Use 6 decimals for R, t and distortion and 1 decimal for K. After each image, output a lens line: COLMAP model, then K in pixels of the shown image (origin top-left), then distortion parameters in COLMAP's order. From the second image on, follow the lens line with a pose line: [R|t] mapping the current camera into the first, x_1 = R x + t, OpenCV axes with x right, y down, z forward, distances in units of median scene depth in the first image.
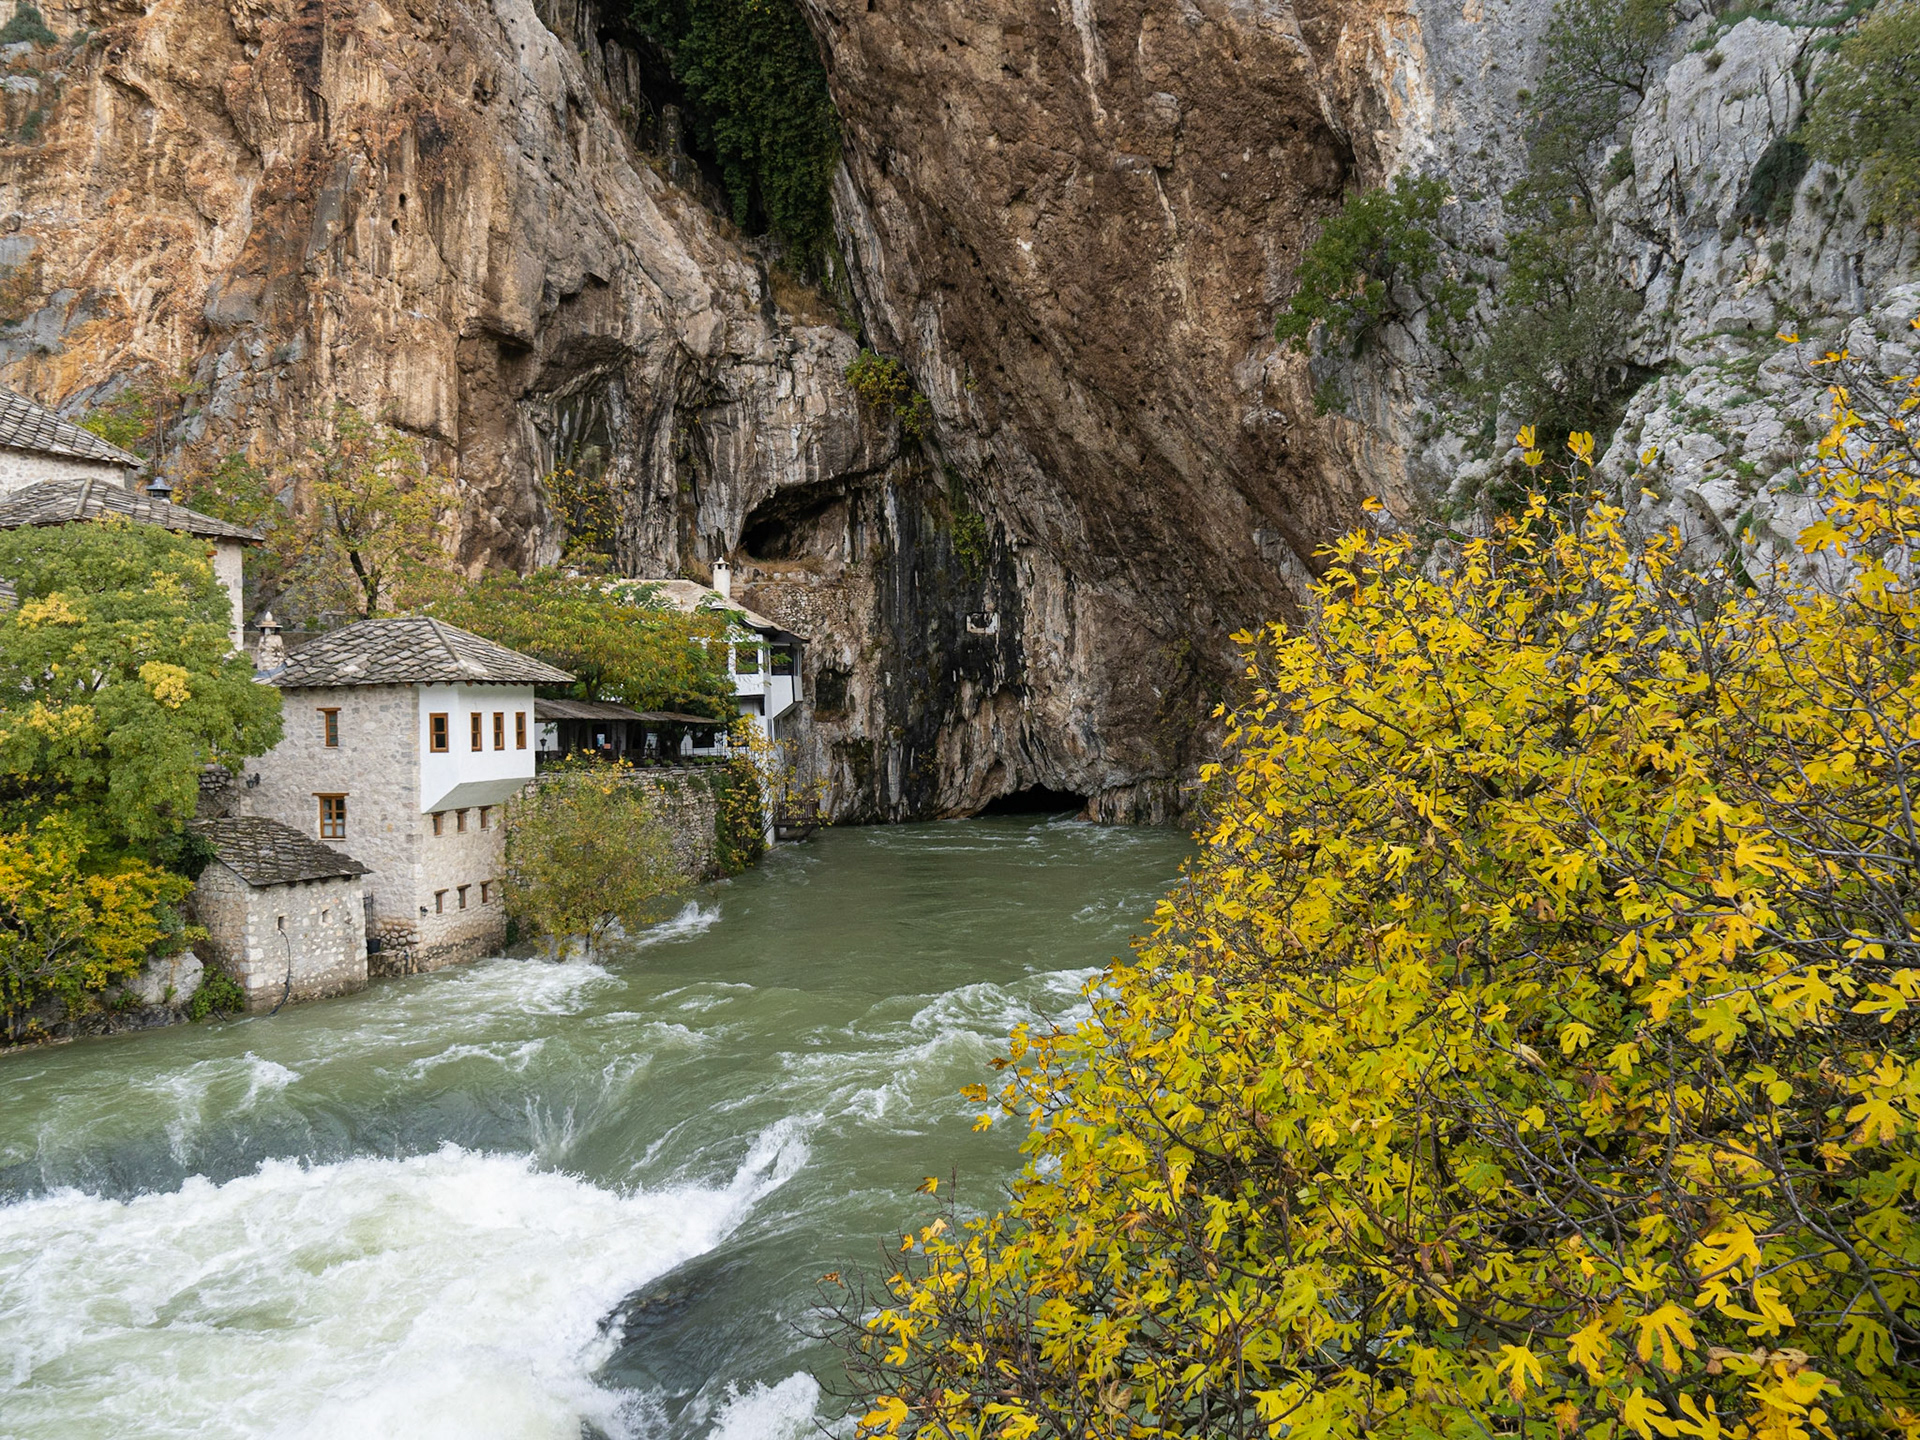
lens RADIAL K [[1690.5, 0, 959.5], [0, 1690.5, 698.1], [0, 0, 1]] dist [-0.021503, 0.011572]
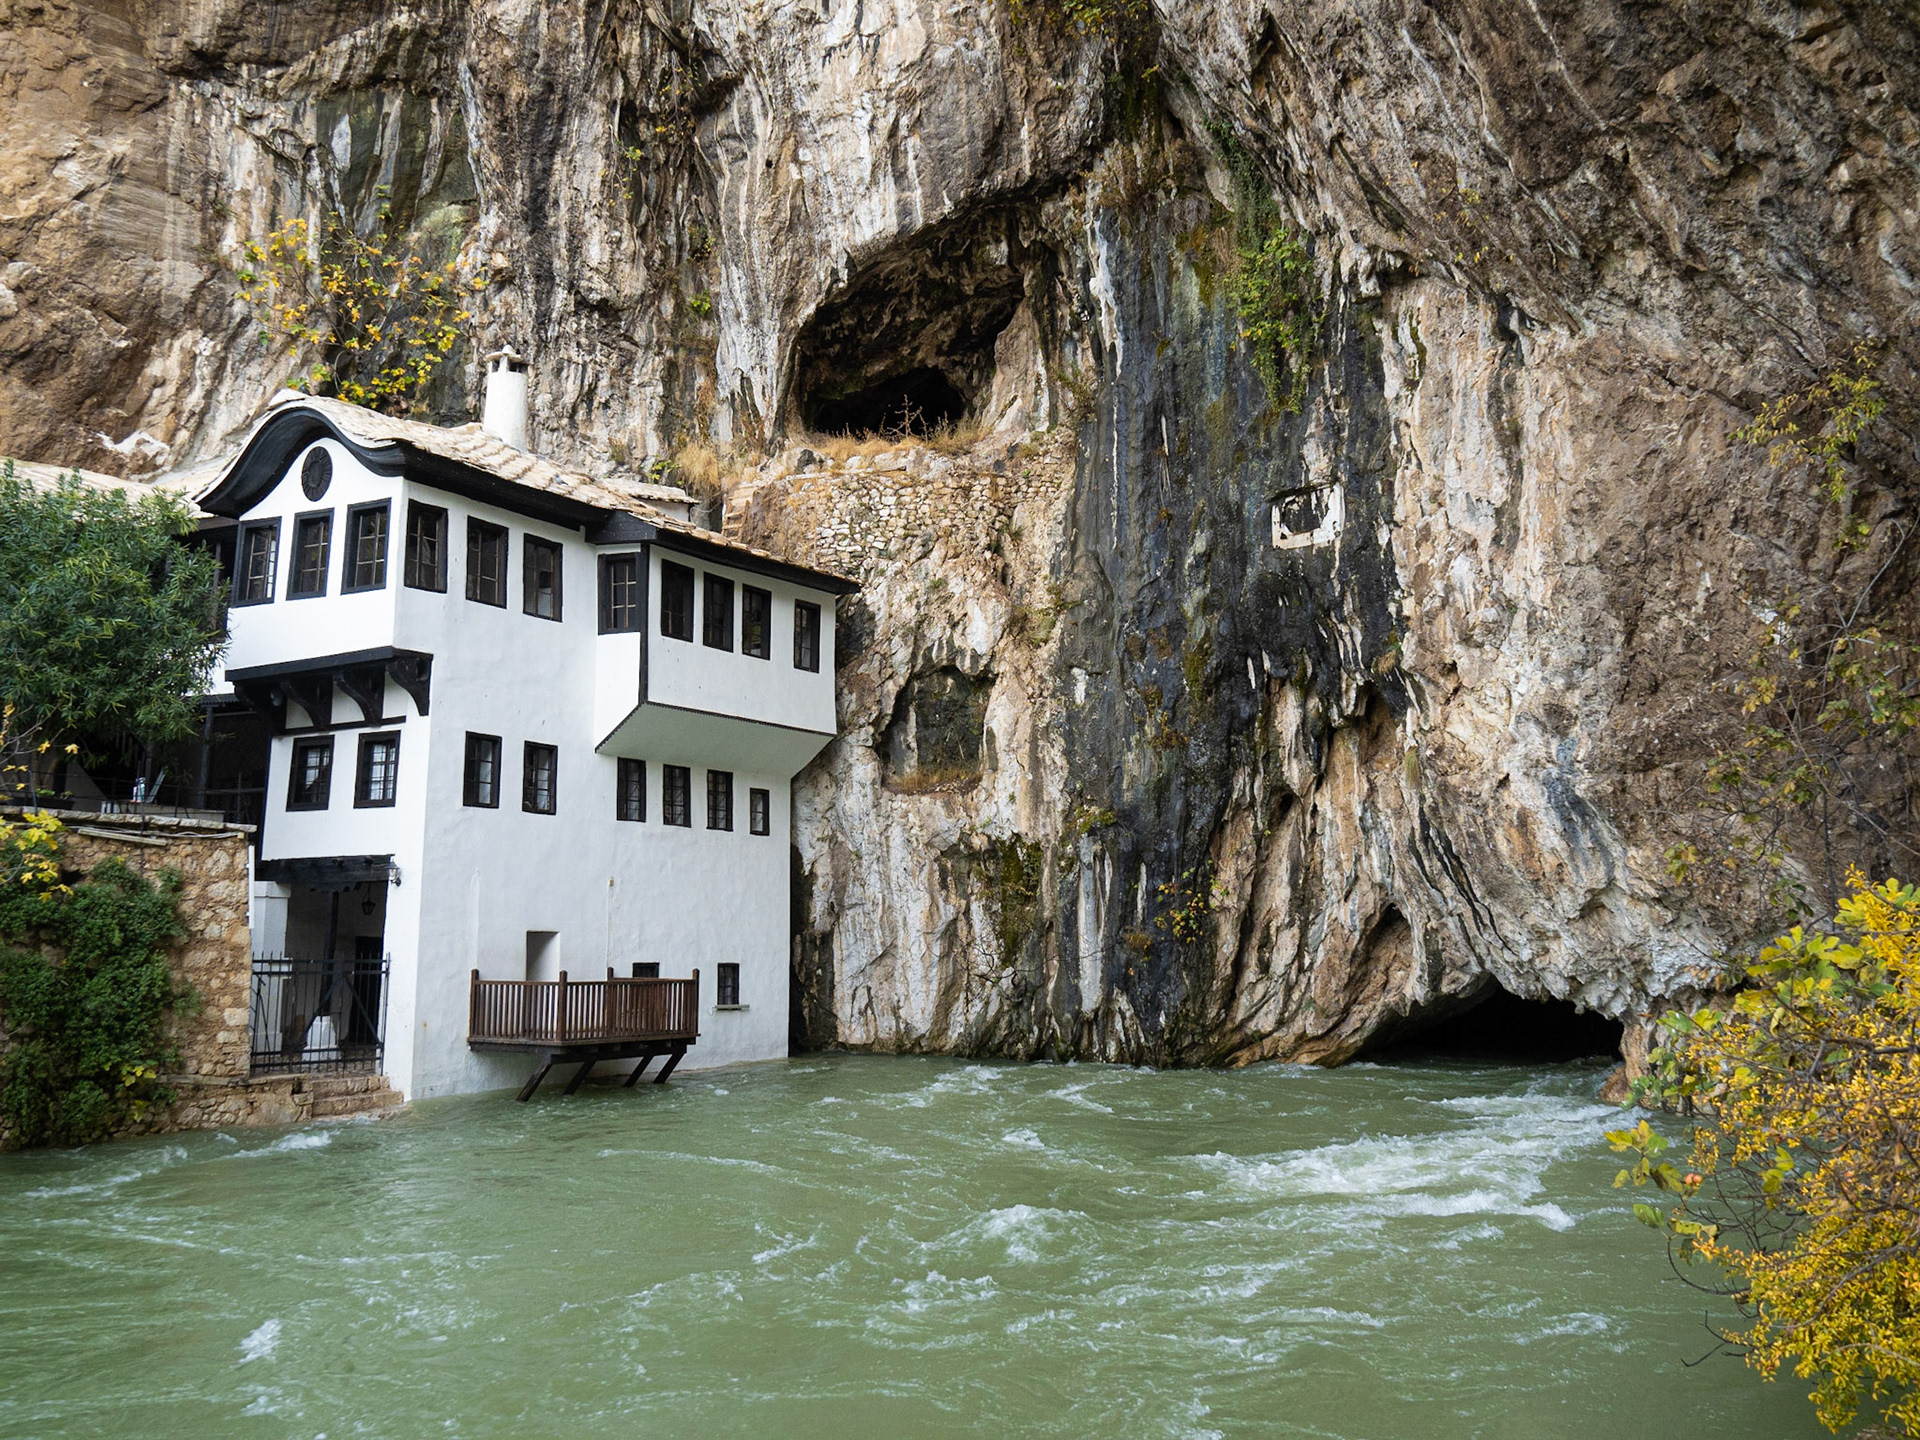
lens RADIAL K [[1610.3, 0, 960.0], [0, 1610.3, 720.0], [0, 0, 1]] dist [-0.038052, 0.013258]
pose [[0.858363, -0.036181, -0.511765, 0.126795], [-0.025350, 0.993301, -0.112744, 0.039833], [0.512416, 0.109748, 0.851696, 0.684730]]
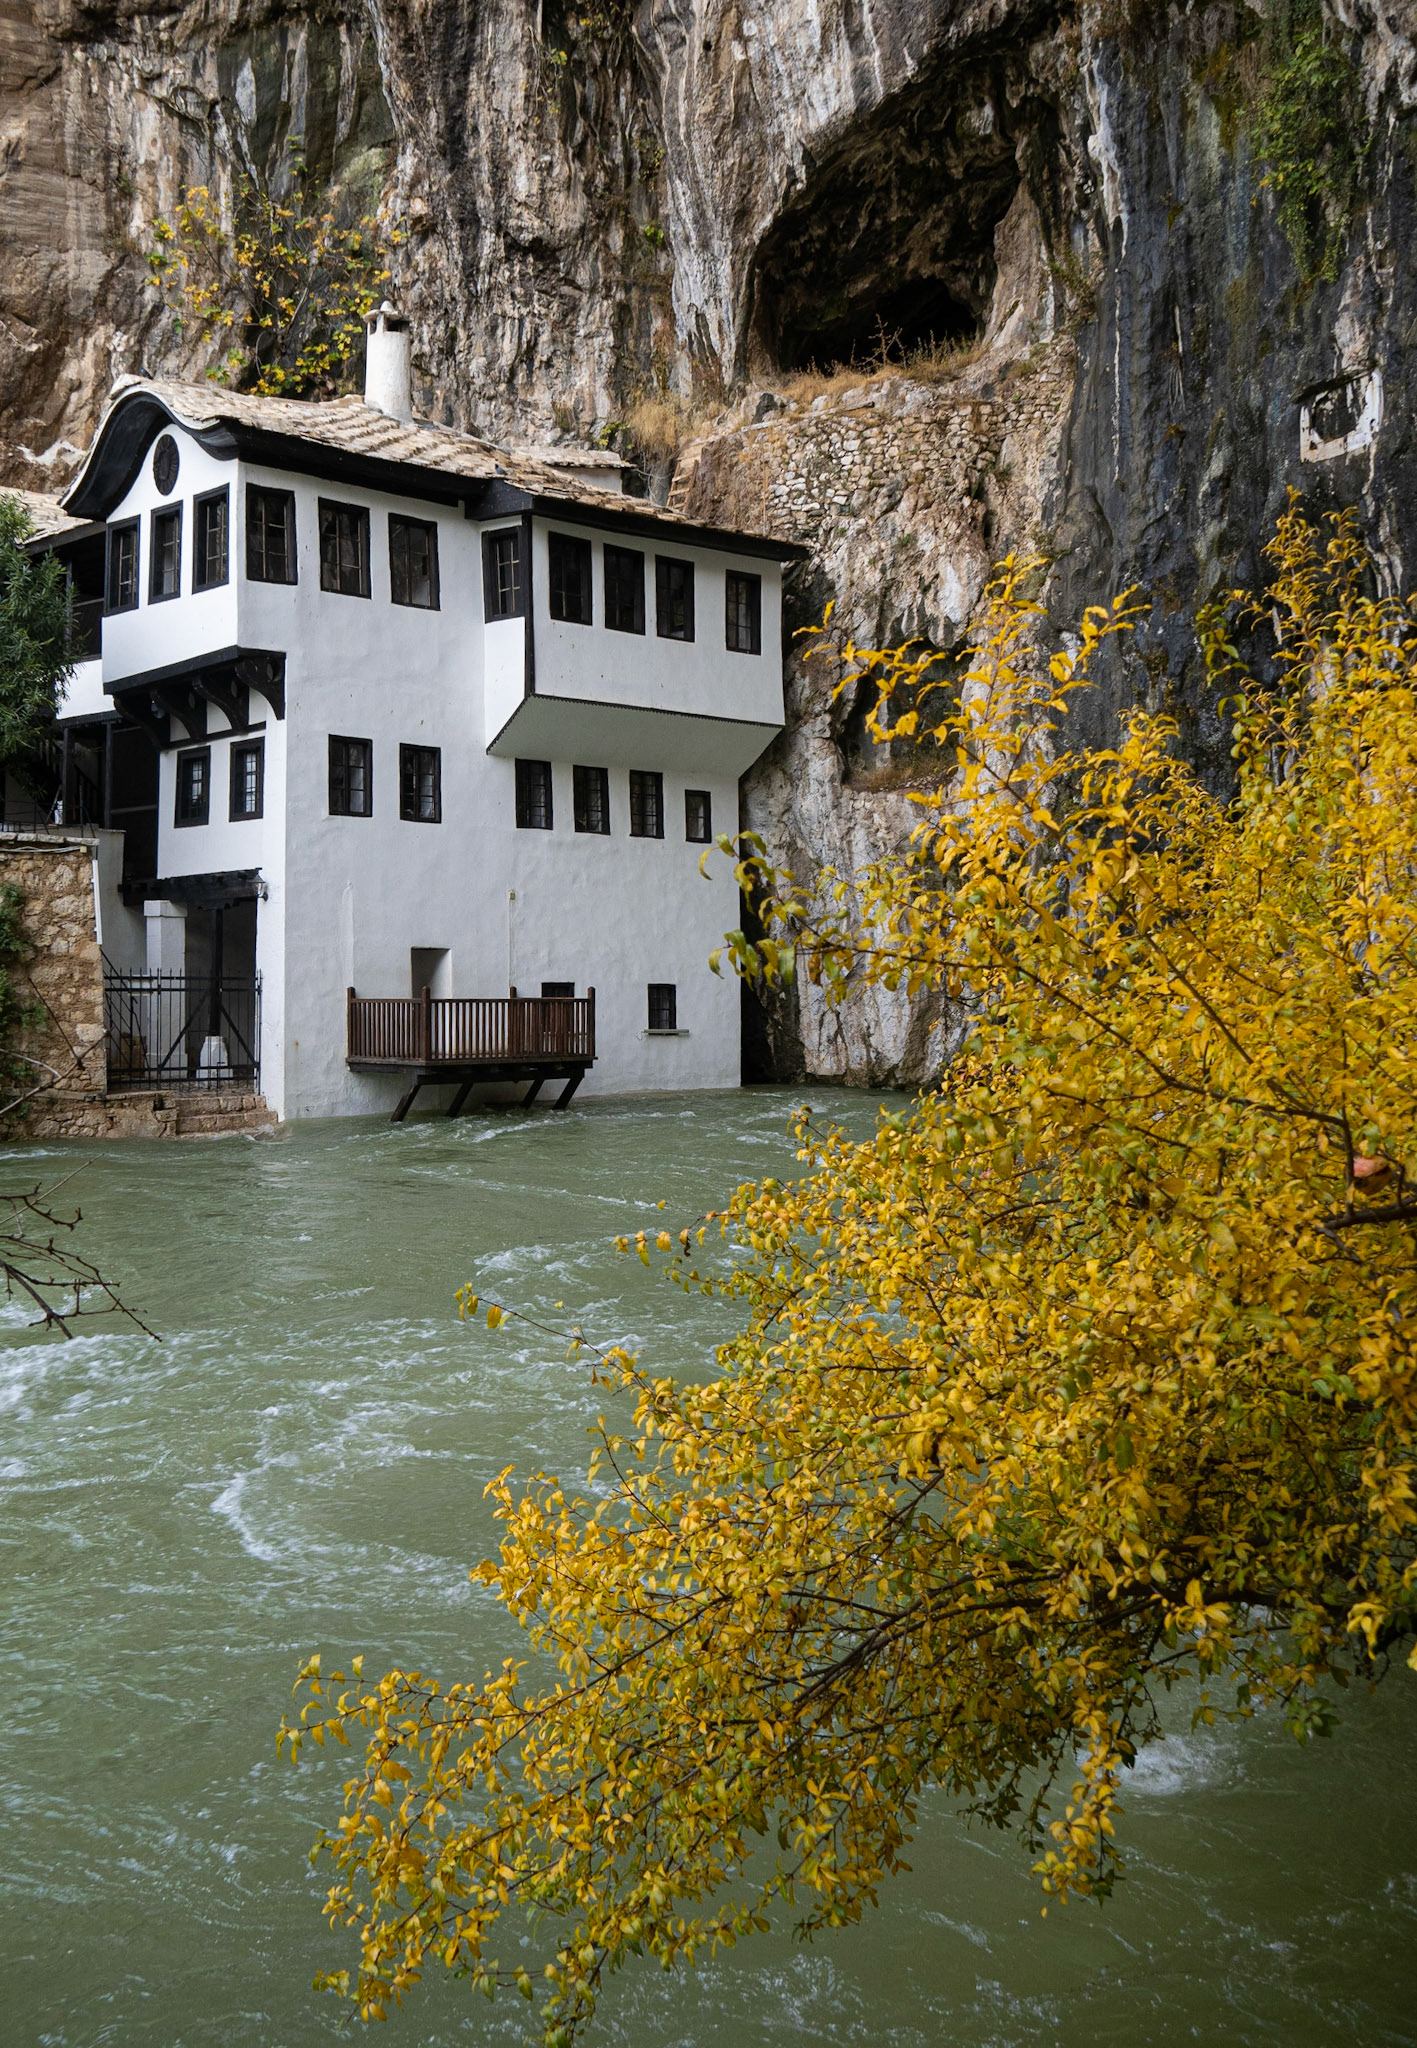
lens RADIAL K [[1793.1, 0, 634.6], [0, 1793.1, 1022.8], [0, 0, 1]] dist [-0.037701, 0.013845]
pose [[0.672068, 0.047442, -0.738968, 0.162265], [-0.013534, 0.998566, 0.051800, 0.043689], [0.740366, -0.024812, 0.671746, 0.721138]]
